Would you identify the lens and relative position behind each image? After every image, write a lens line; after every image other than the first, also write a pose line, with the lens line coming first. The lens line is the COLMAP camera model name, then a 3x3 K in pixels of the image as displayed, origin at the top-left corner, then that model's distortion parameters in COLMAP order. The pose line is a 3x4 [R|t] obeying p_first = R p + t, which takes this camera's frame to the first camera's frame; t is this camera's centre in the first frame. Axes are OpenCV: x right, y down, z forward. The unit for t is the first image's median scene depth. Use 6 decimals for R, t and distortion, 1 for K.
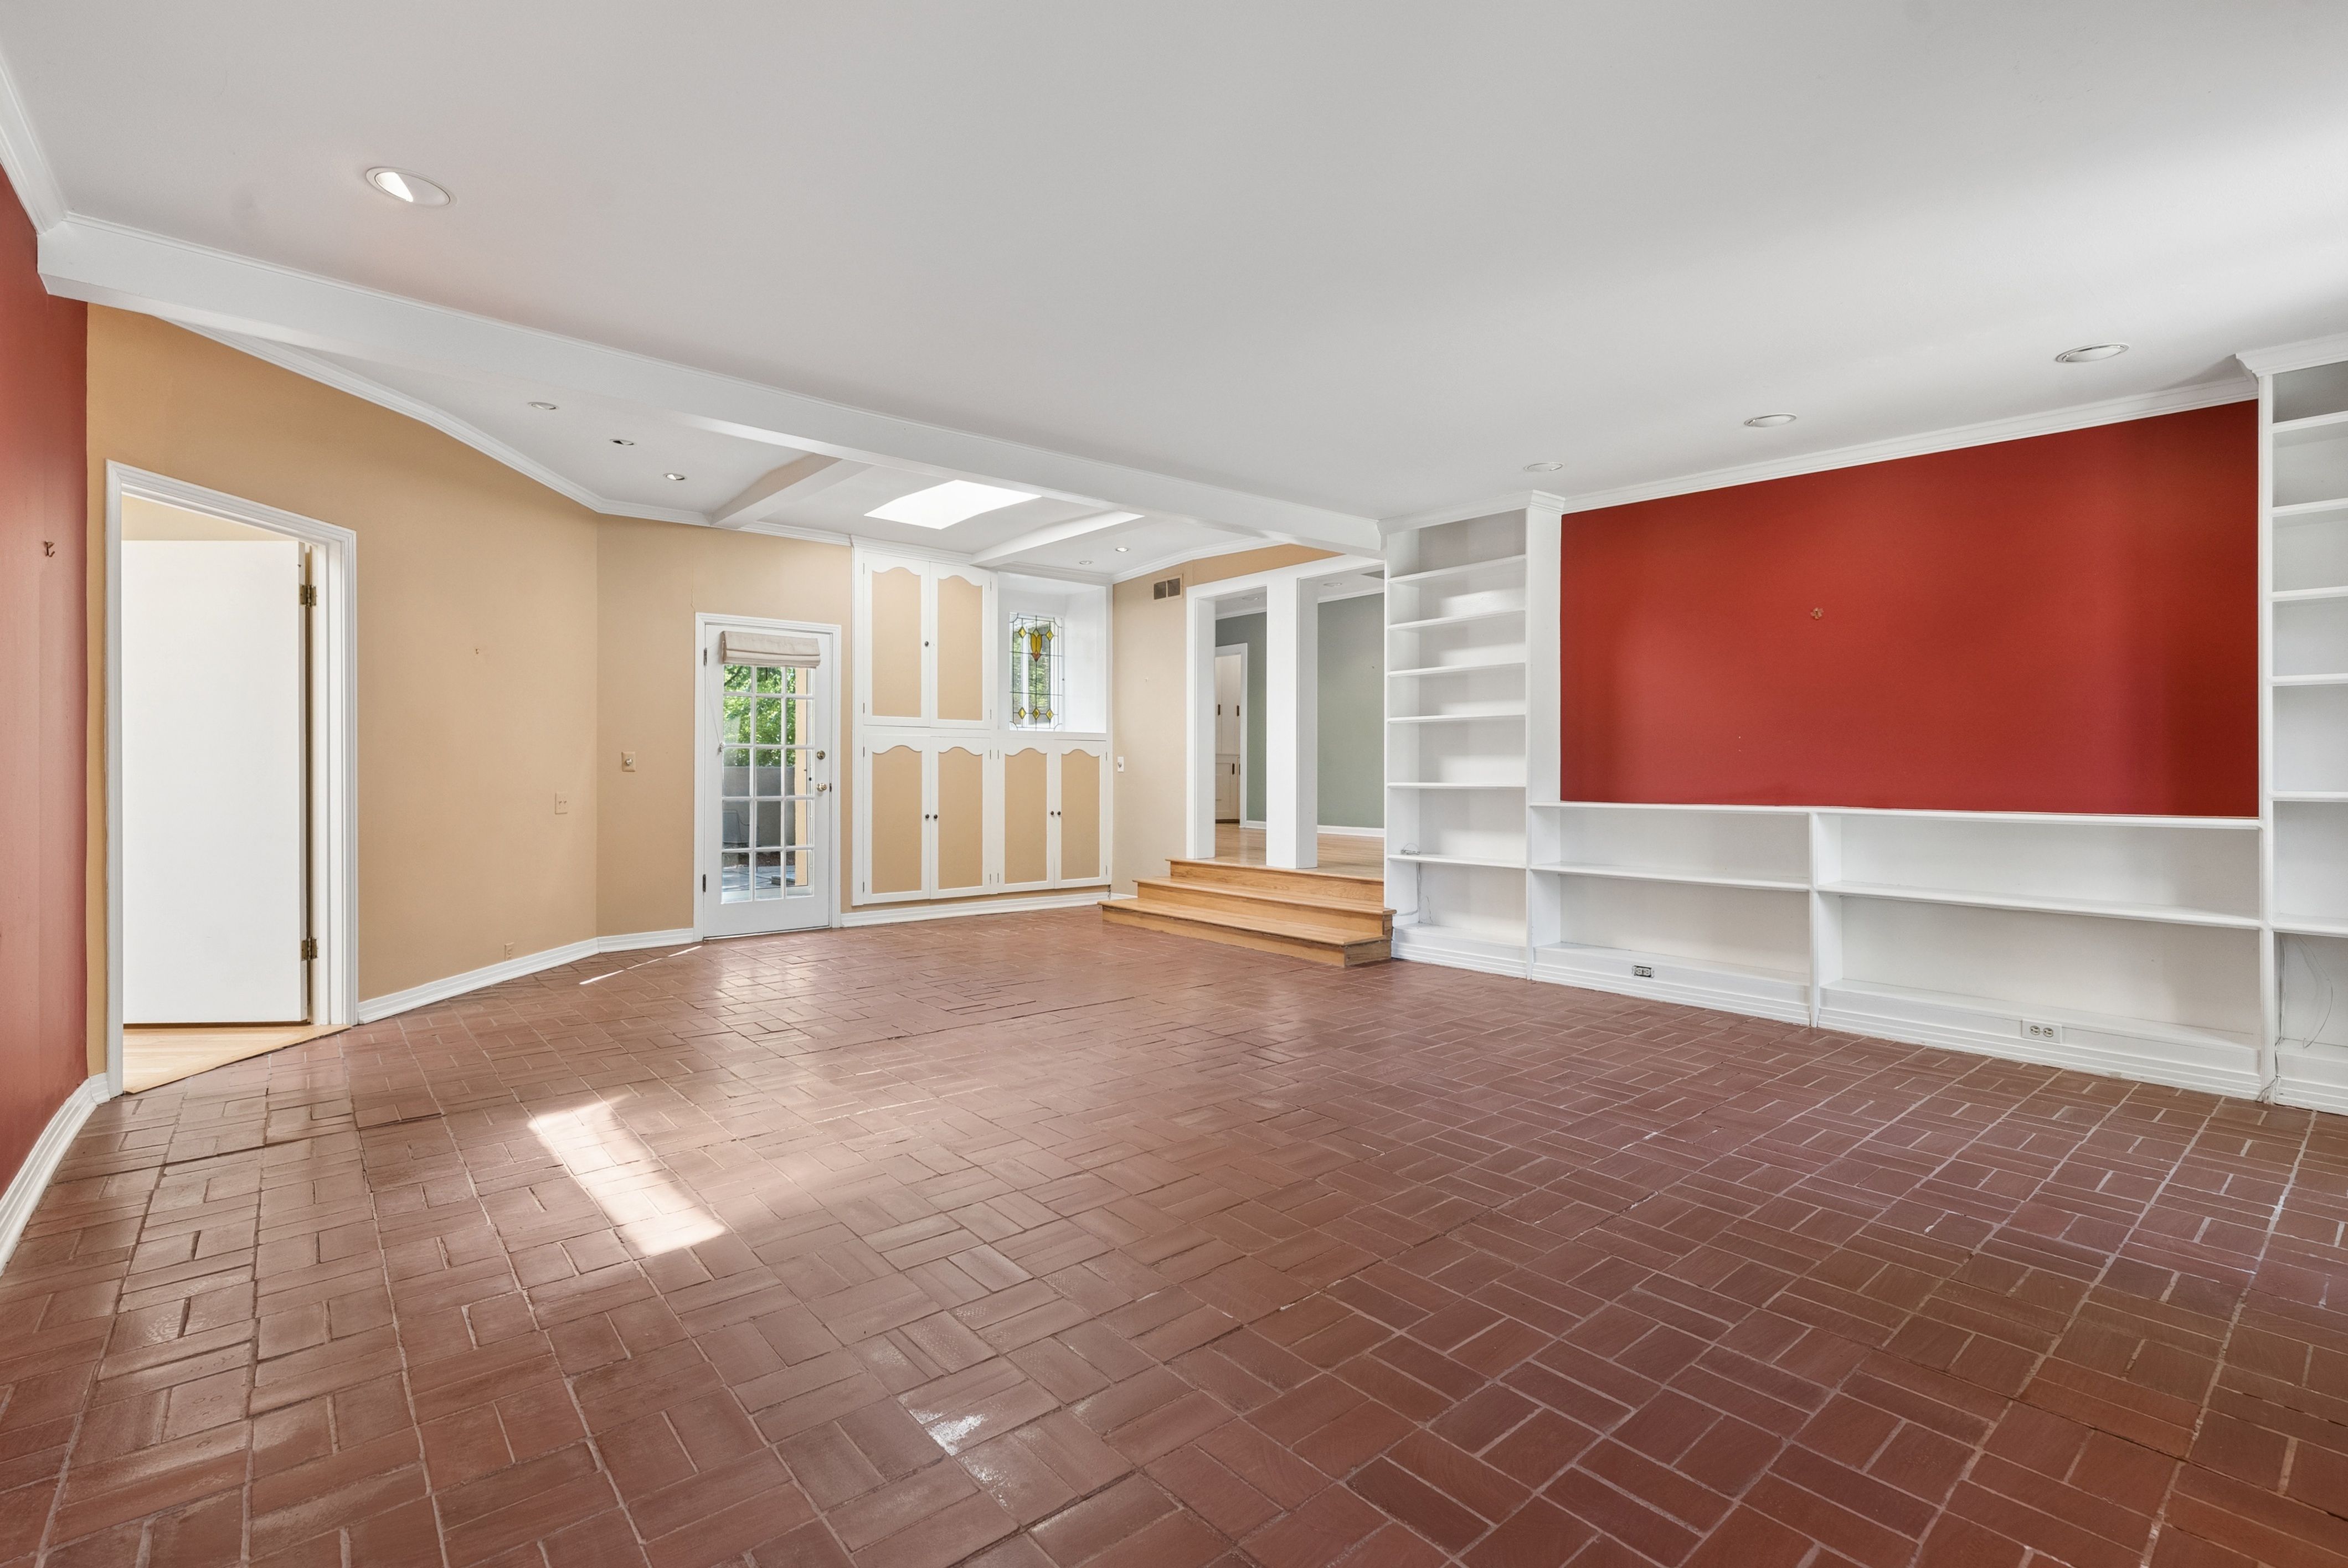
lens RADIAL K [[1072.5, 0, 1173.9], [0, 1072.5, 776.6], [0, 0, 1]] dist [0.002258, 0.000392]
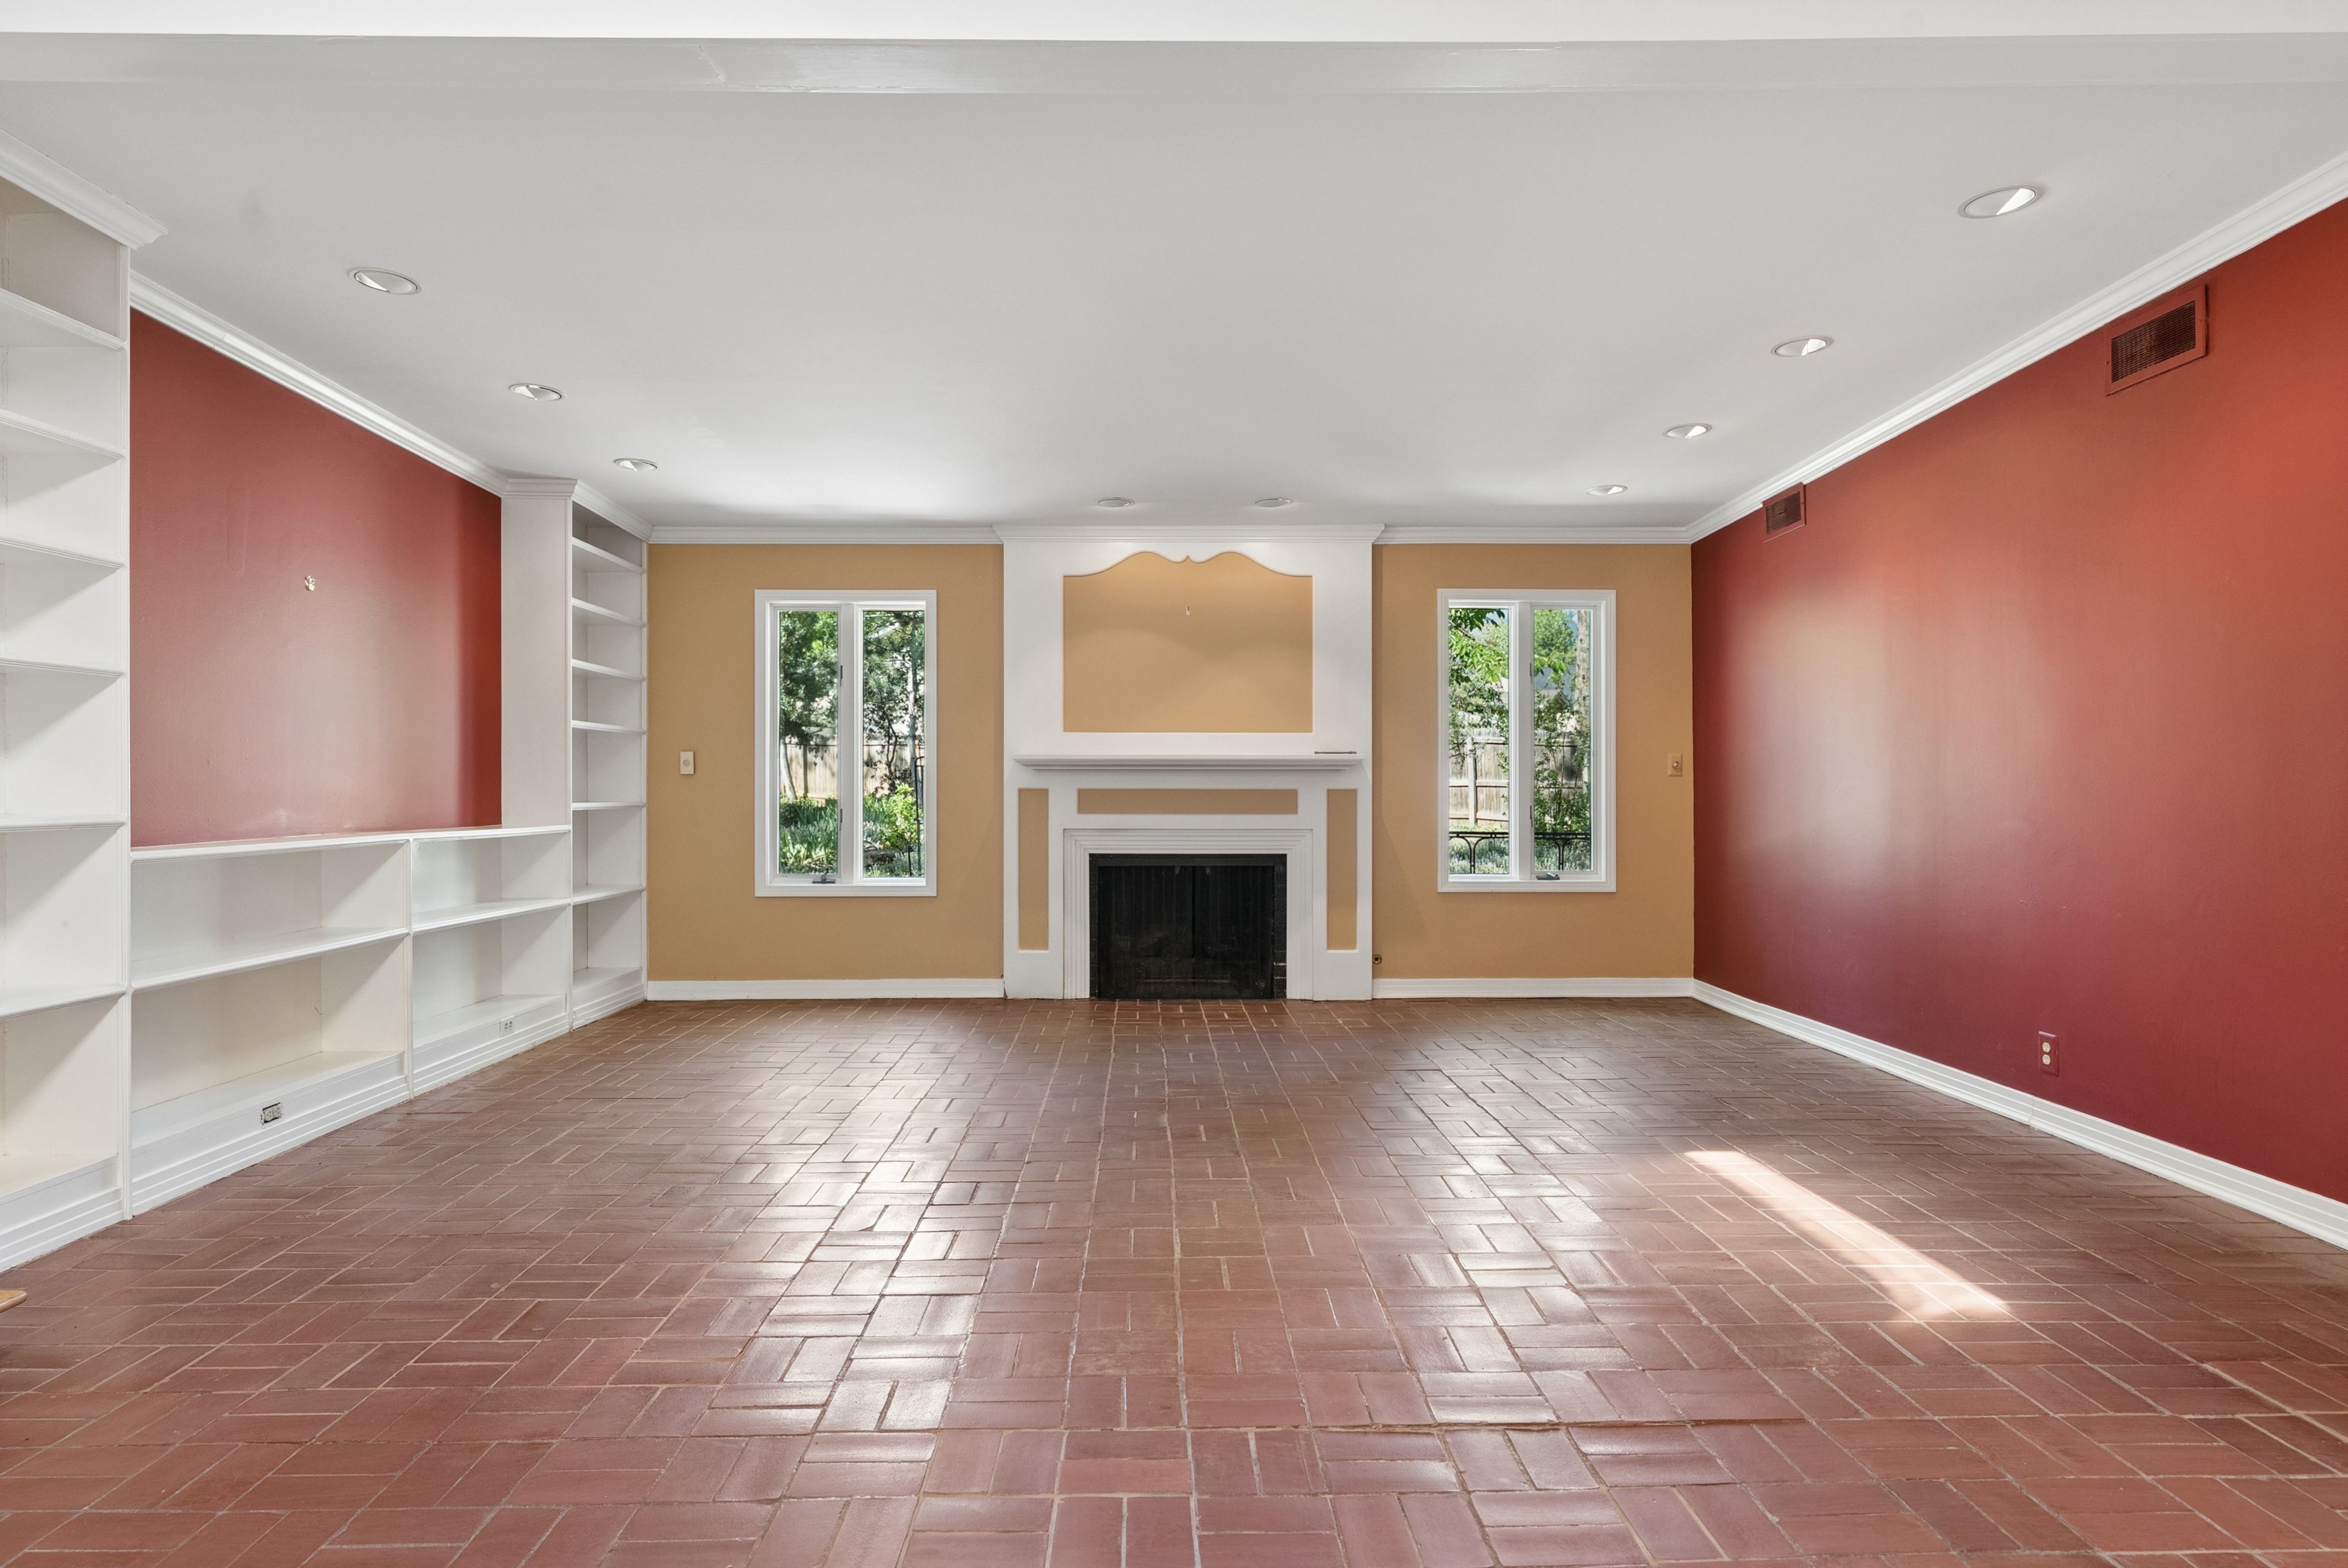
lens RADIAL K [[1359.4, 0, 1168.1], [0, 1359.4, 785.6], [0, 0, 1]] dist [0.001932, 0.000486]
pose [[-0.778572, 0.001405, 0.627554, -0.689036], [0.002716, 0.999996, 0.001132, -0.013265], [-0.627550, 0.002586, -0.778572, 1.899024]]
